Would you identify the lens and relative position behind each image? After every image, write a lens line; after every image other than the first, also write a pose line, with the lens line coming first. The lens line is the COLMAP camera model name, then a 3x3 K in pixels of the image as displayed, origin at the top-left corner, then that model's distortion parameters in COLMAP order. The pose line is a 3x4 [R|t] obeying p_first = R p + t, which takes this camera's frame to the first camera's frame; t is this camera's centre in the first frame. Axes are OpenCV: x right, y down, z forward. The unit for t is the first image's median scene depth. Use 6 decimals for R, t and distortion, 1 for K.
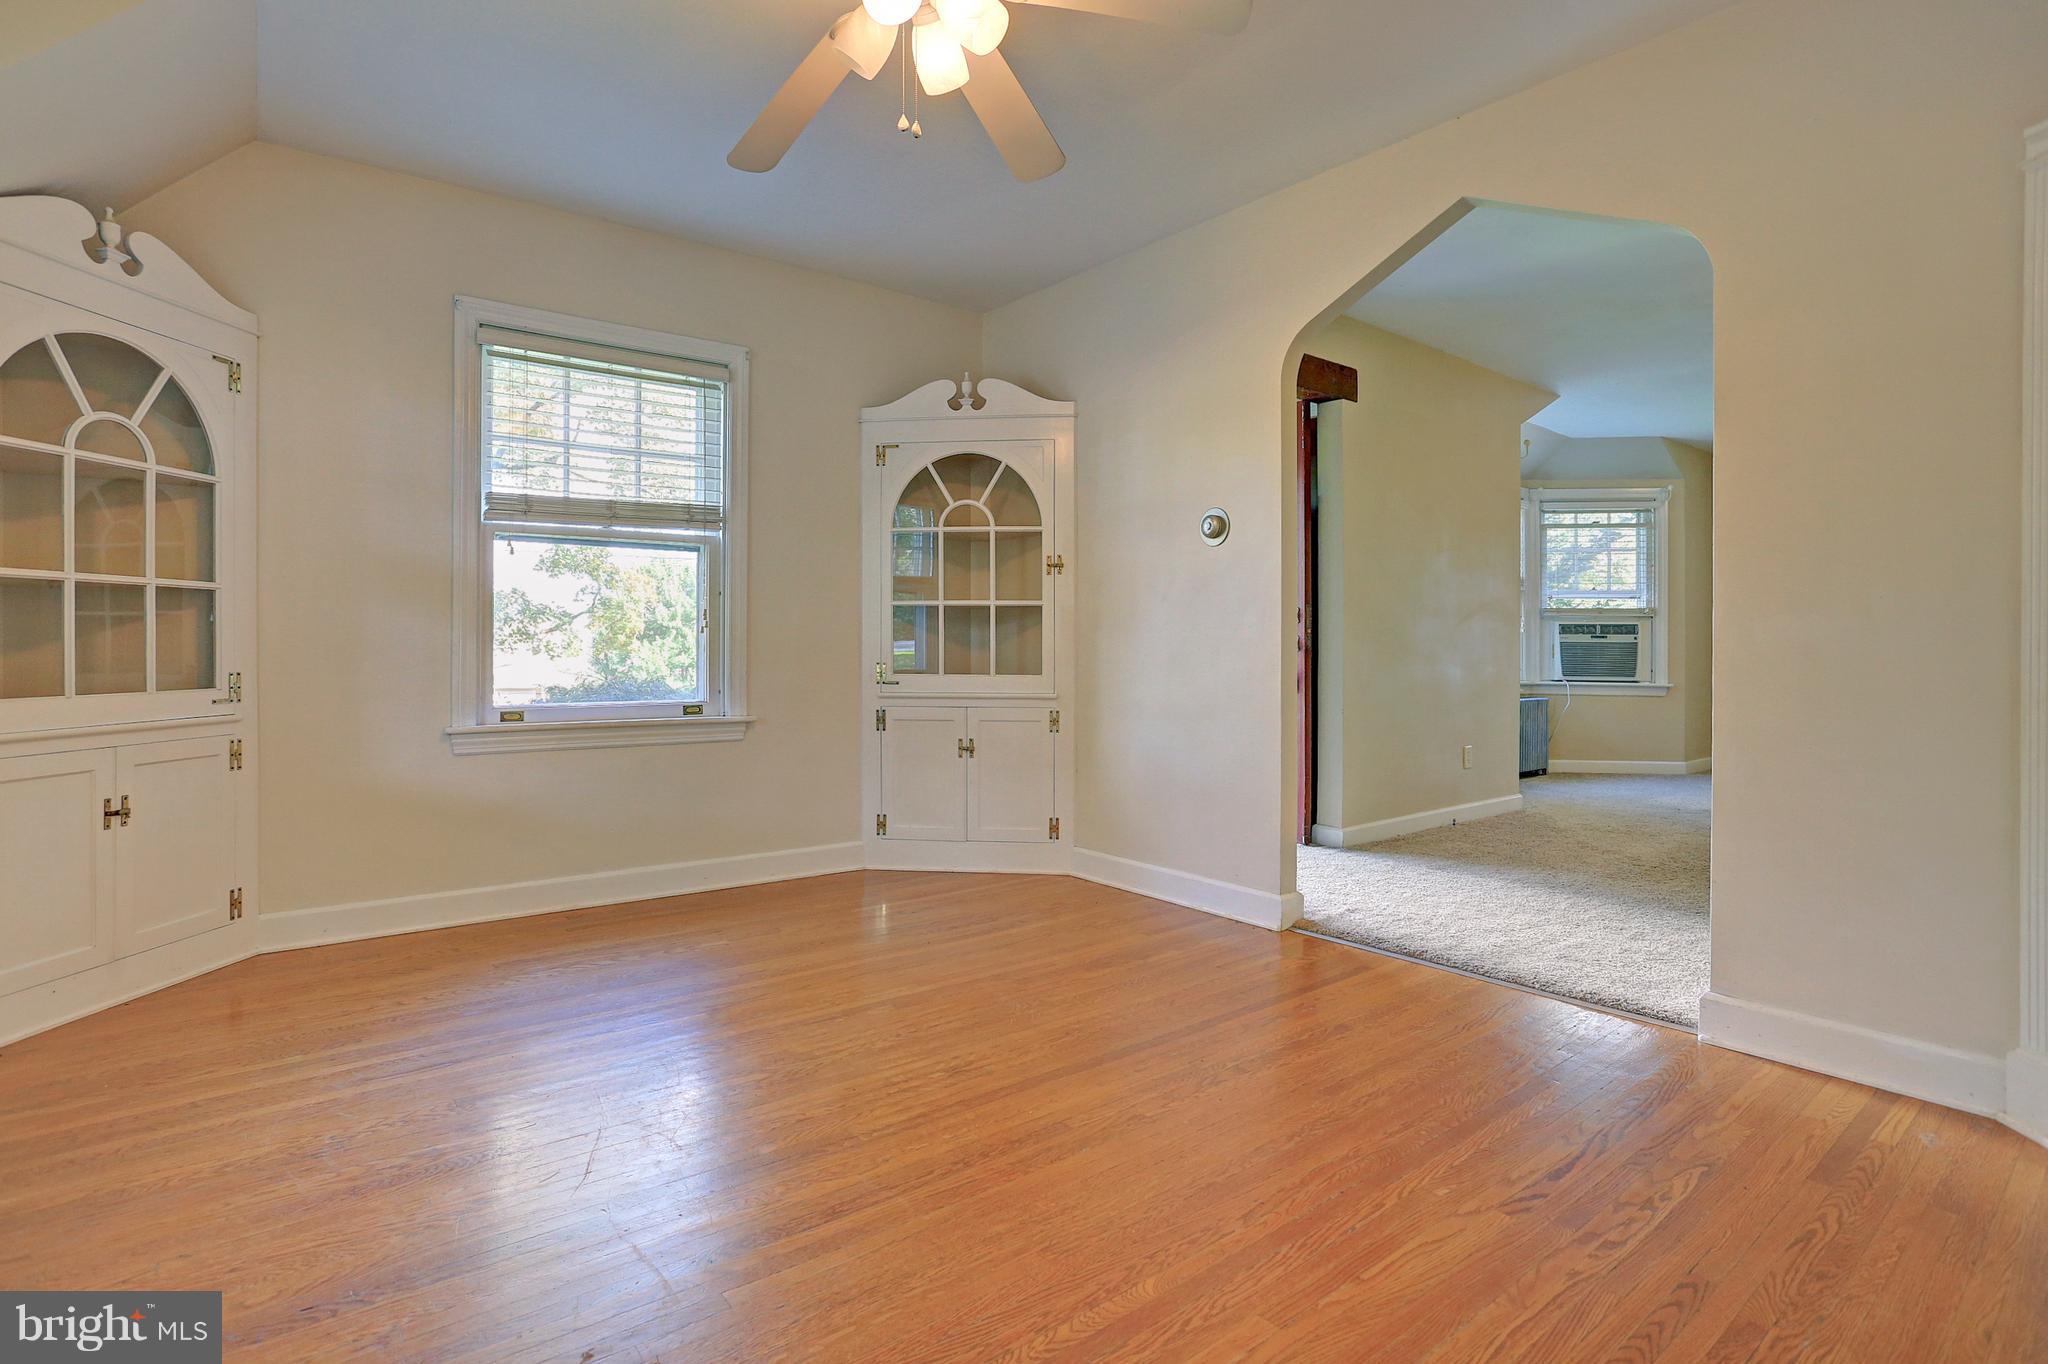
lens RADIAL K [[1012.6, 0, 1014.4], [0, 1012.6, 648.7], [0, 0, 1]] dist [-0.050373, 0.020476]
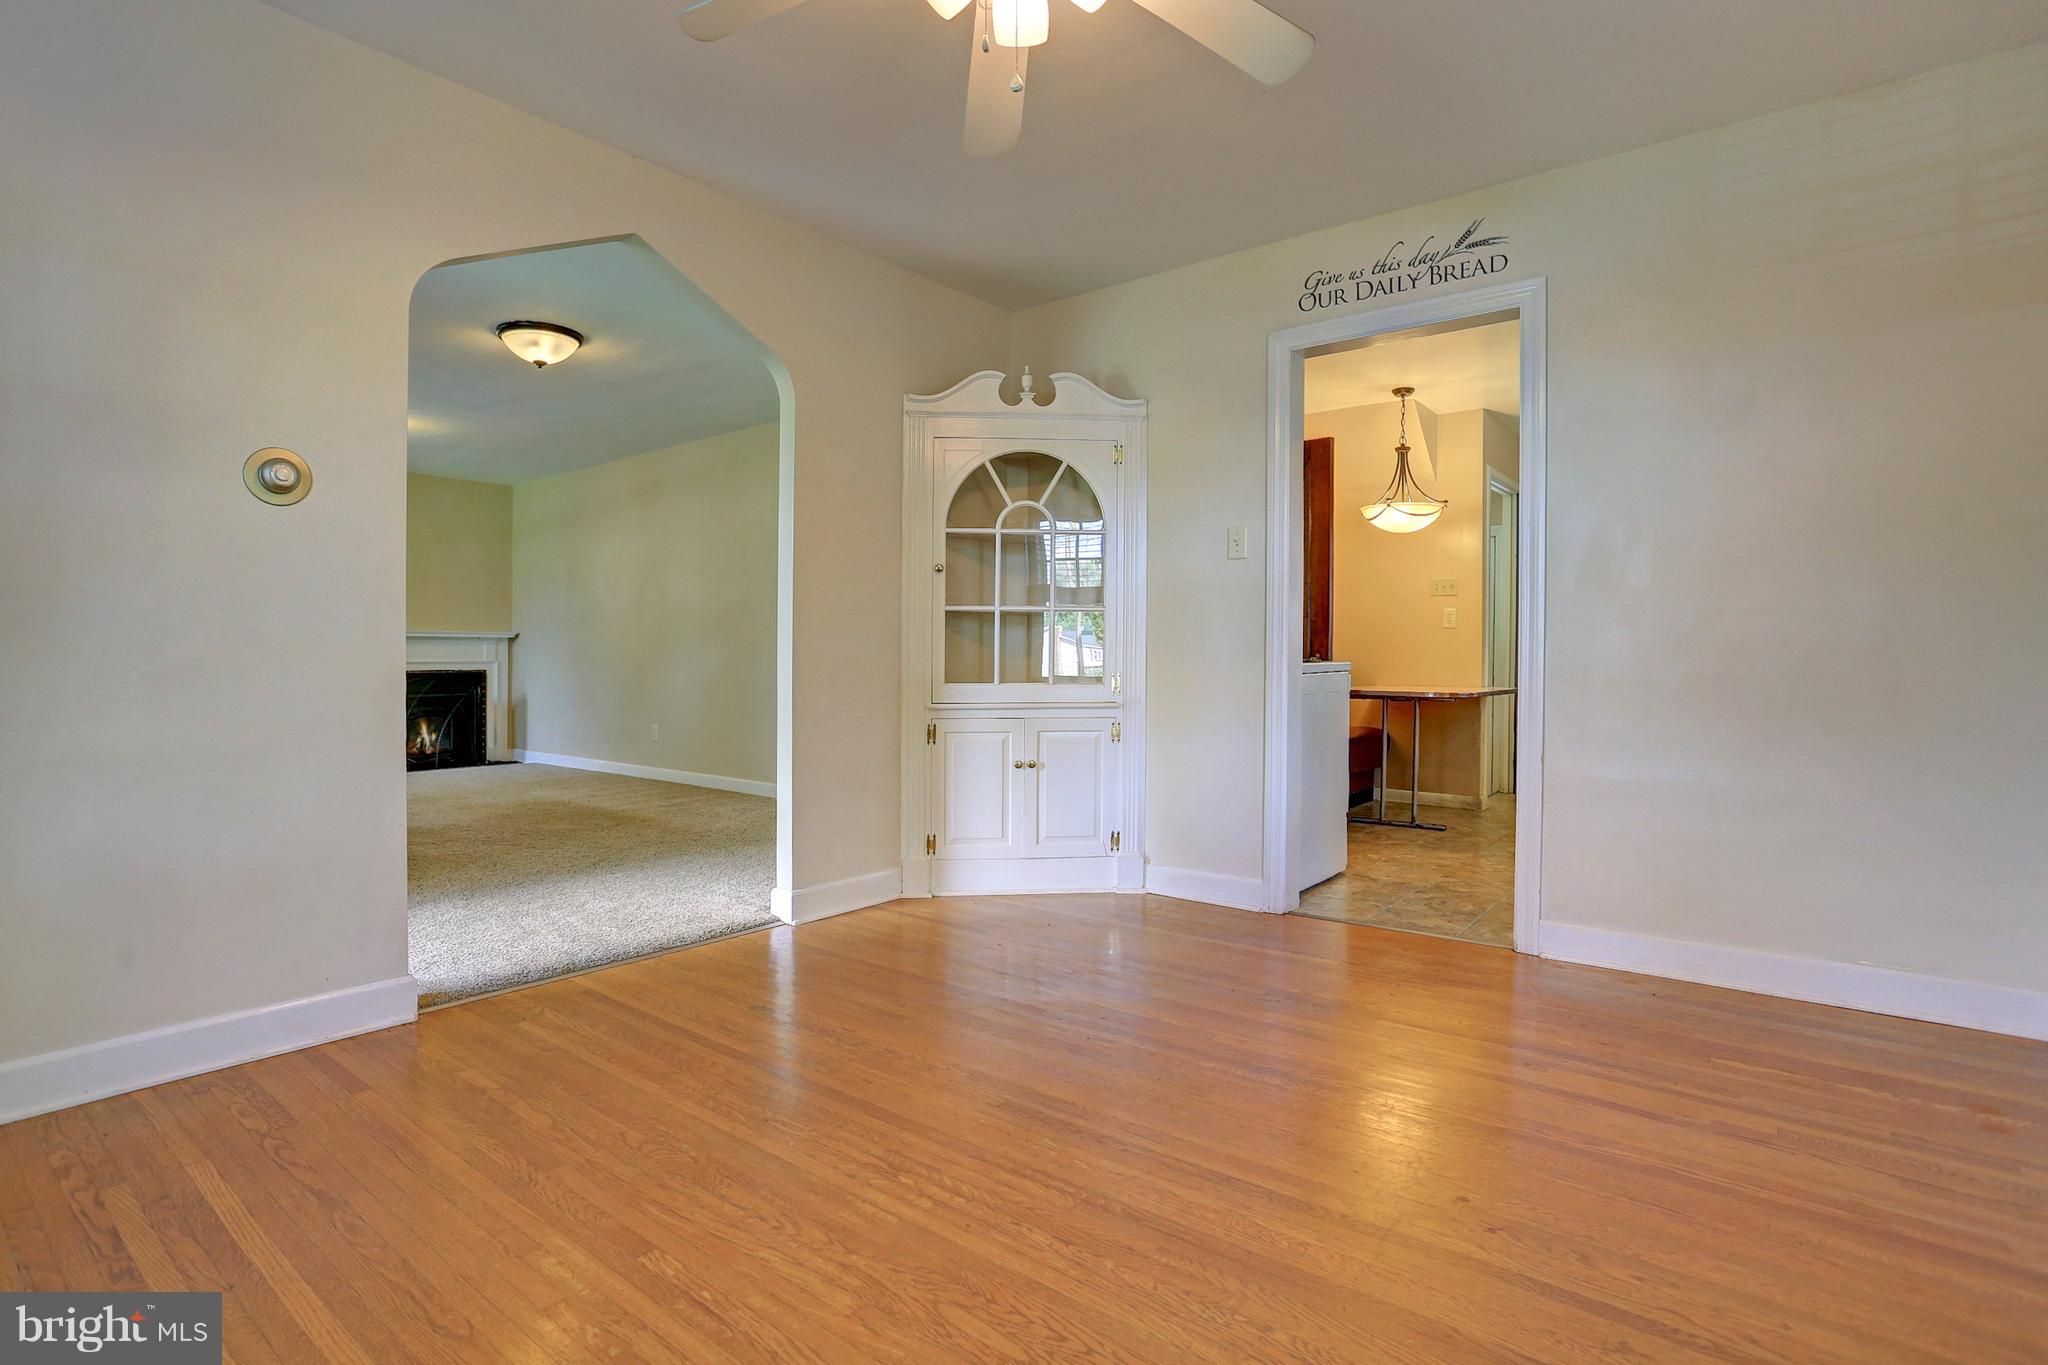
lens RADIAL K [[1004.4, 0, 1011.6], [0, 1004.4, 656.6], [0, 0, 1]] dist [-0.059585, 0.024288]
pose [[-0.210733, -0.005803, 0.977526, -0.959703], [-0.000582, 0.999983, 0.005811, -0.009408], [-0.977543, 0.000656, -0.210733, 1.179660]]
